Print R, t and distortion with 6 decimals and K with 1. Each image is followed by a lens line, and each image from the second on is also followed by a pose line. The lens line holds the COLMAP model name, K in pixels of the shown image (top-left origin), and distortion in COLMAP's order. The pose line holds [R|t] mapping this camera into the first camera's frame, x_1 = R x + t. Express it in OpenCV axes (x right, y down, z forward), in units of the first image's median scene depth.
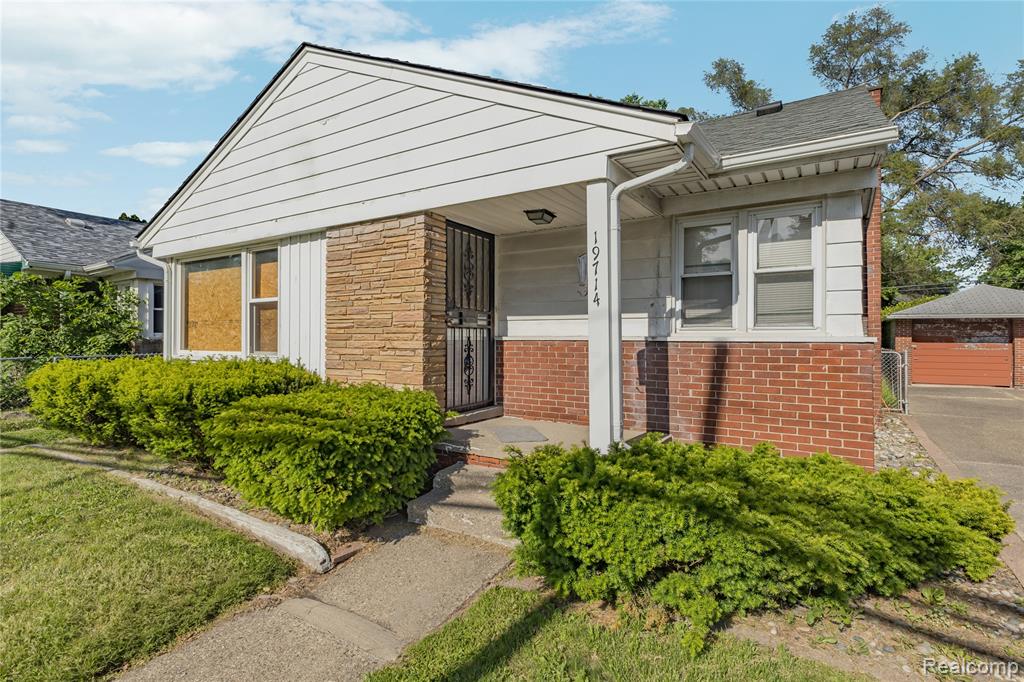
lens RADIAL K [[523.8, 0, 512.0], [0, 523.8, 341.0], [0, 0, 1]] dist [-0.003172, -0.000649]
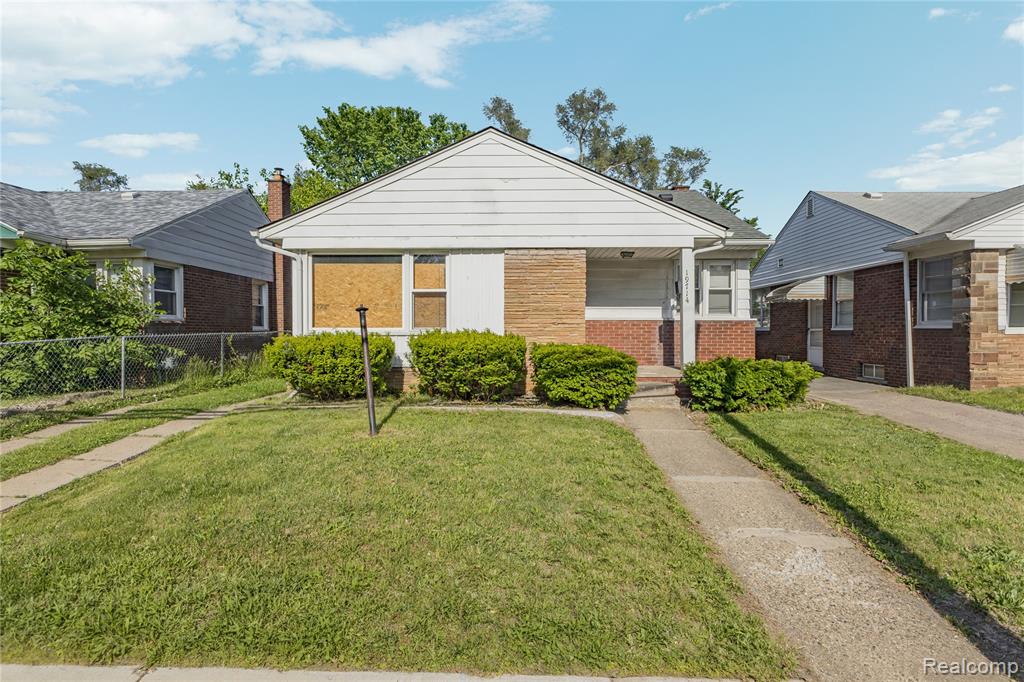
lens RADIAL K [[521.0, 0, 531.8], [0, 521.0, 335.3], [0, 0, 1]] dist [-0.011125, -0.000383]
pose [[0.835437, -0.009419, 0.549505, -1.084202], [0.004125, 0.999932, 0.010868, 0.028805], [-0.549570, -0.006813, 0.835420, -0.334855]]
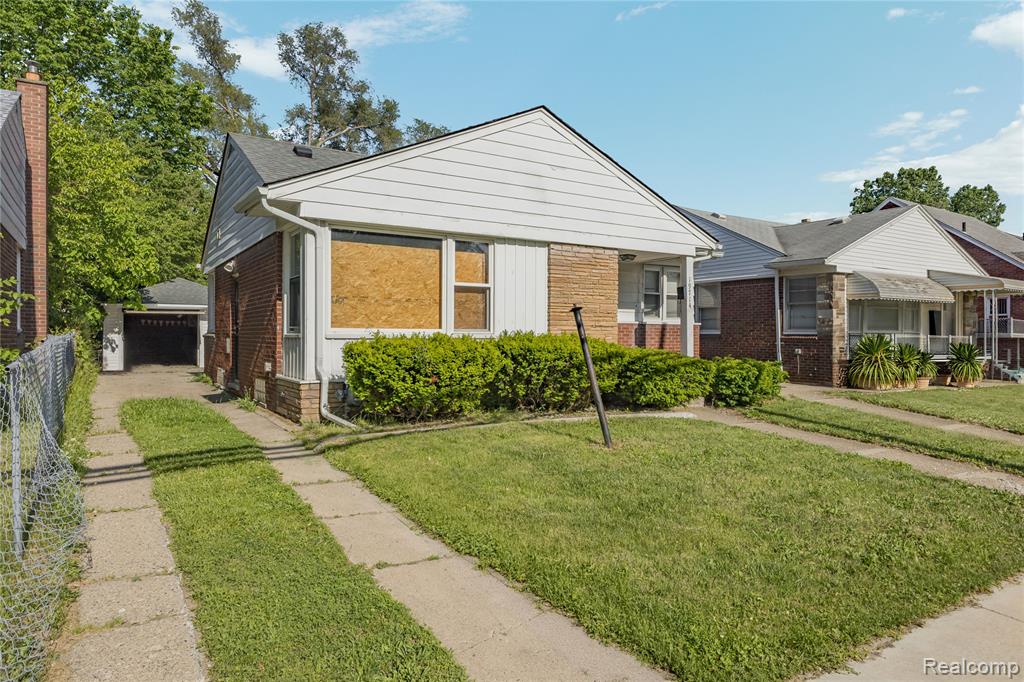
lens RADIAL K [[637.5, 0, 559.7], [0, 637.5, 343.0], [0, 0, 1]] dist [-0.017932, -0.000970]
pose [[0.371900, -0.014573, 0.928158, -1.851992], [-0.000517, 0.999873, 0.015906, 0.031369], [-0.928273, -0.006396, 0.371846, 0.310225]]
